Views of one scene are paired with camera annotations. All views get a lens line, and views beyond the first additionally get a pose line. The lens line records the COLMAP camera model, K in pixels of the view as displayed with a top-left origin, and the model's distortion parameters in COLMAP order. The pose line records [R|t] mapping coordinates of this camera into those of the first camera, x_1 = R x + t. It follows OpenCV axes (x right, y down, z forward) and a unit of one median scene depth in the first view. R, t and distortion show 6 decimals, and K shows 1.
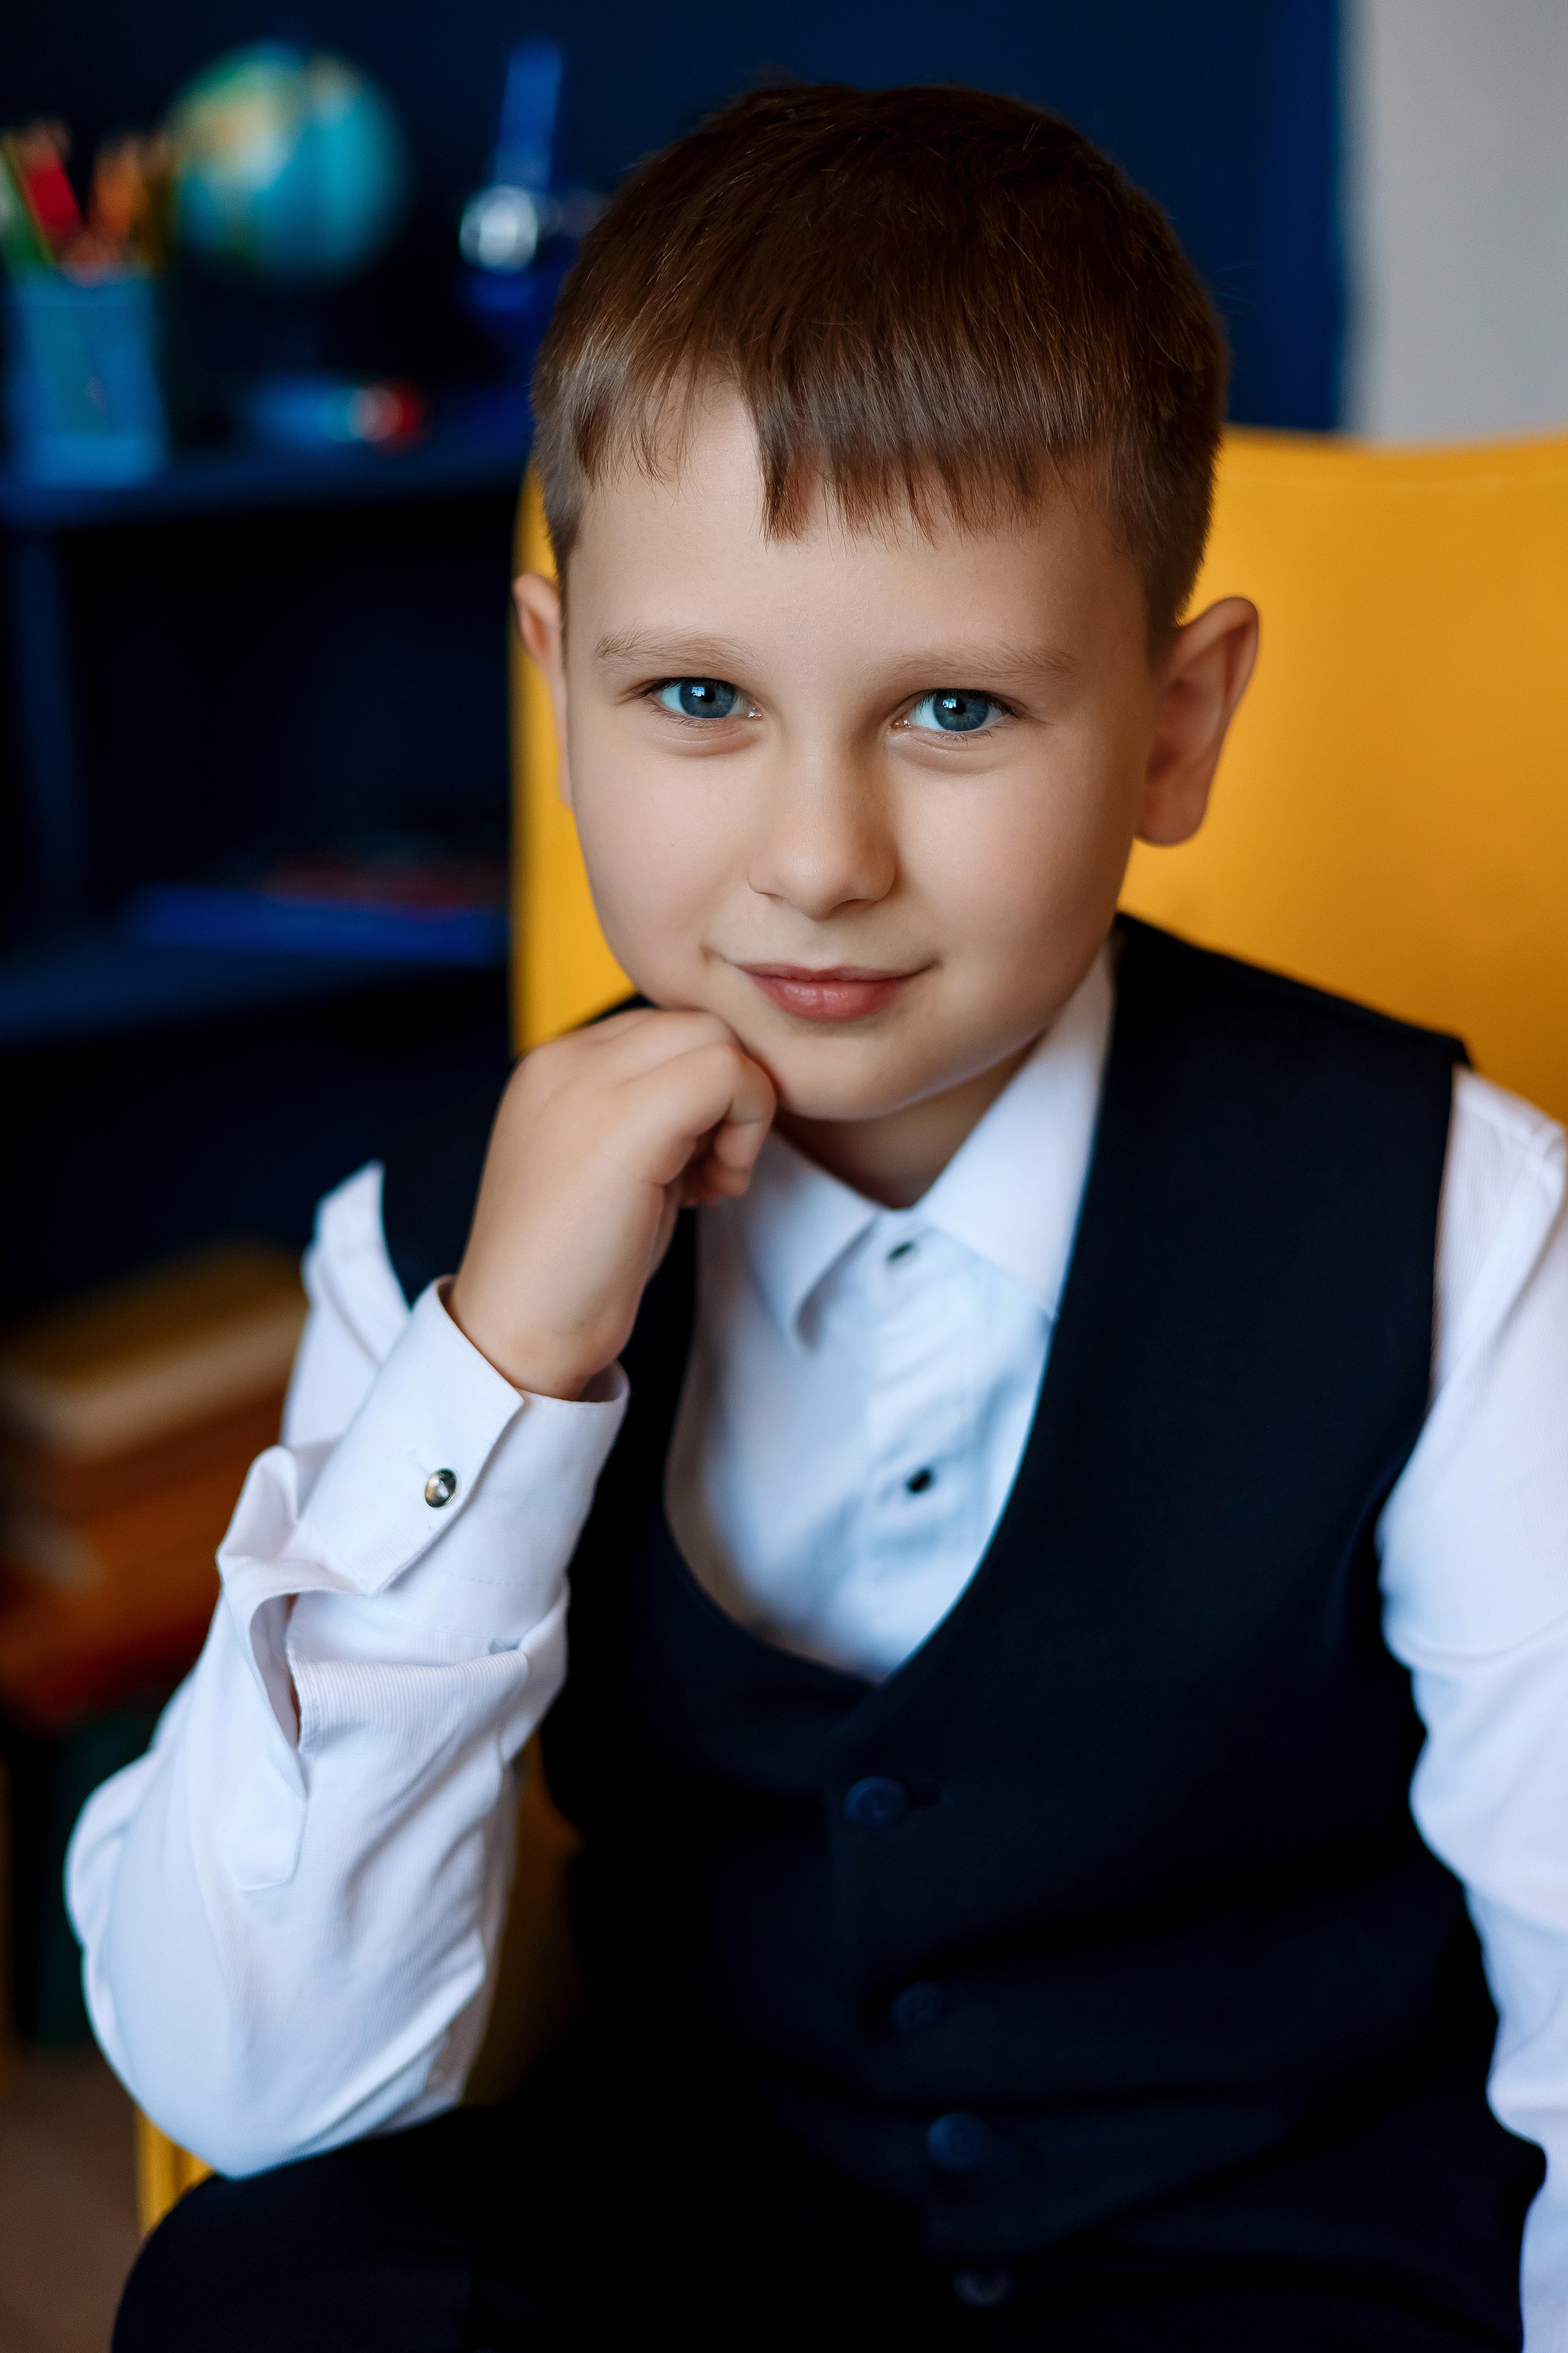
lens RADIAL K [[3665.2, 0, 743.3], [0, 3665.2, 1128.5], [0, 0, 1]] dist [0.034468, -0.074316]
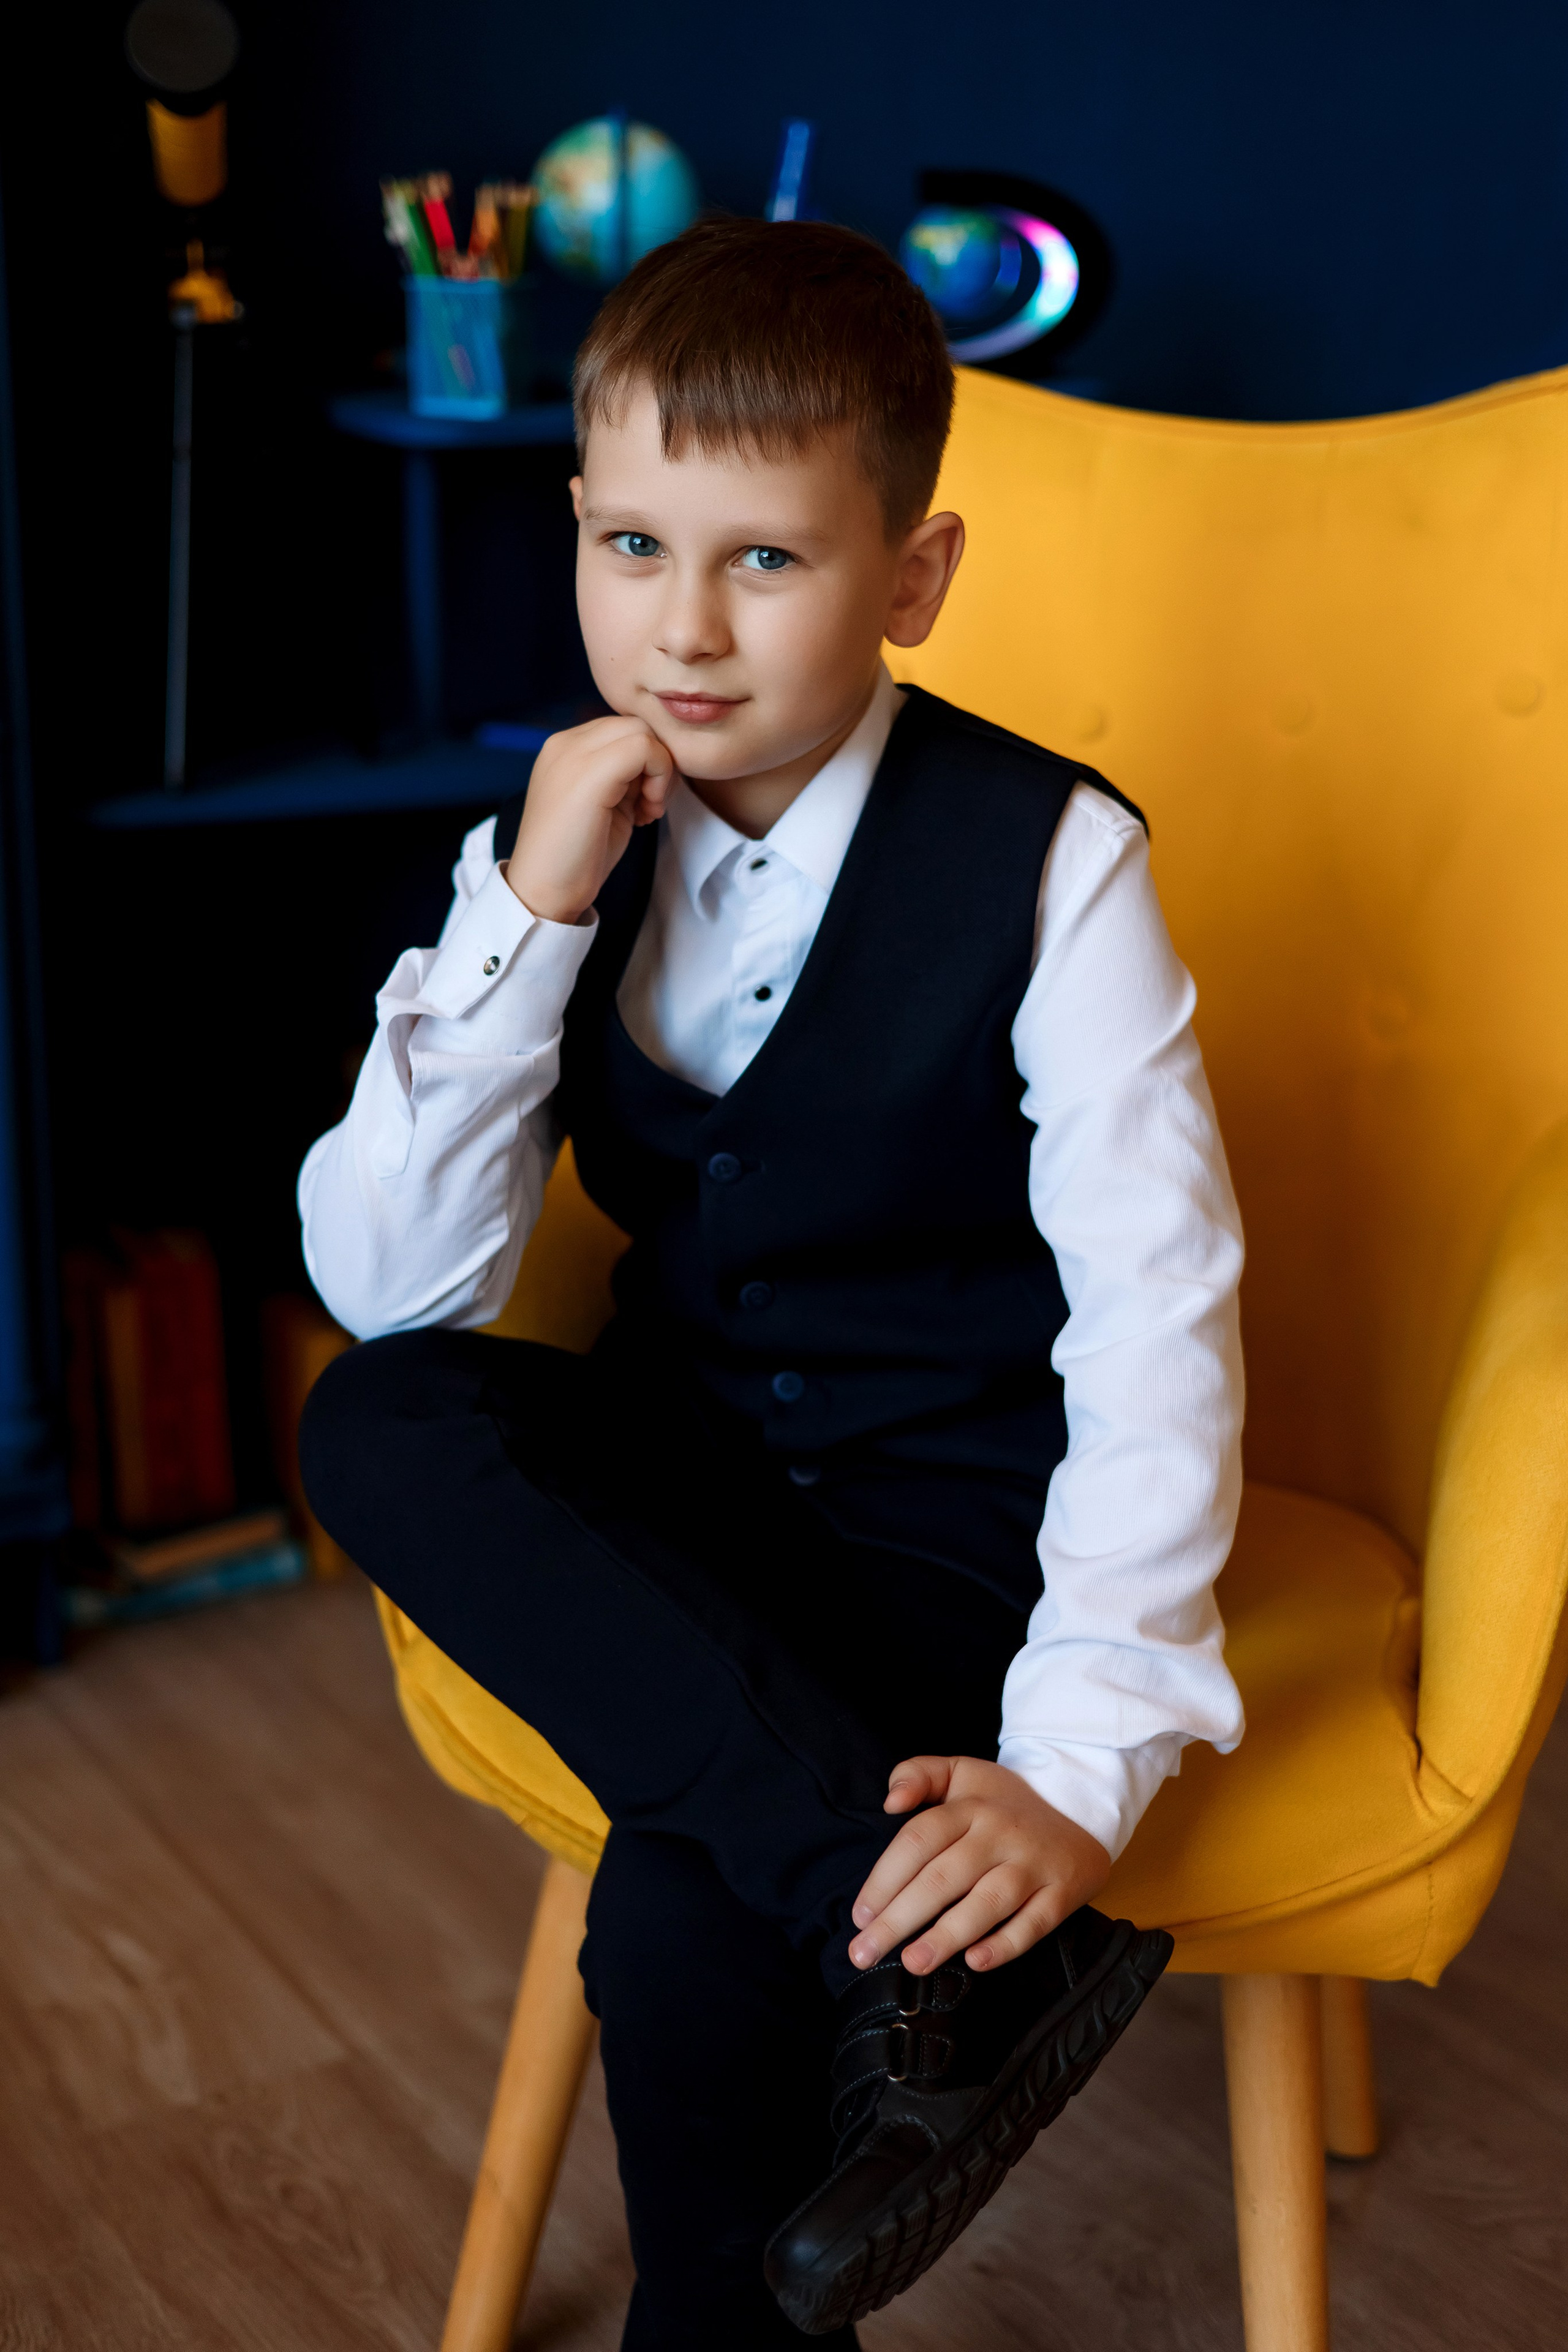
lens RADIAL K [[3391.0, 0, 788.0], [0, 3391.0, 1224.1], [0, 0, 1]] dist [0.033609, -0.026609]
pose [[0.990486, 0.079683, -0.112196, 0.280049], [-0.073997, 0.995797, 0.053967, 0.128394], [0.116025, -0.045151, 0.992220, -0.731720]]
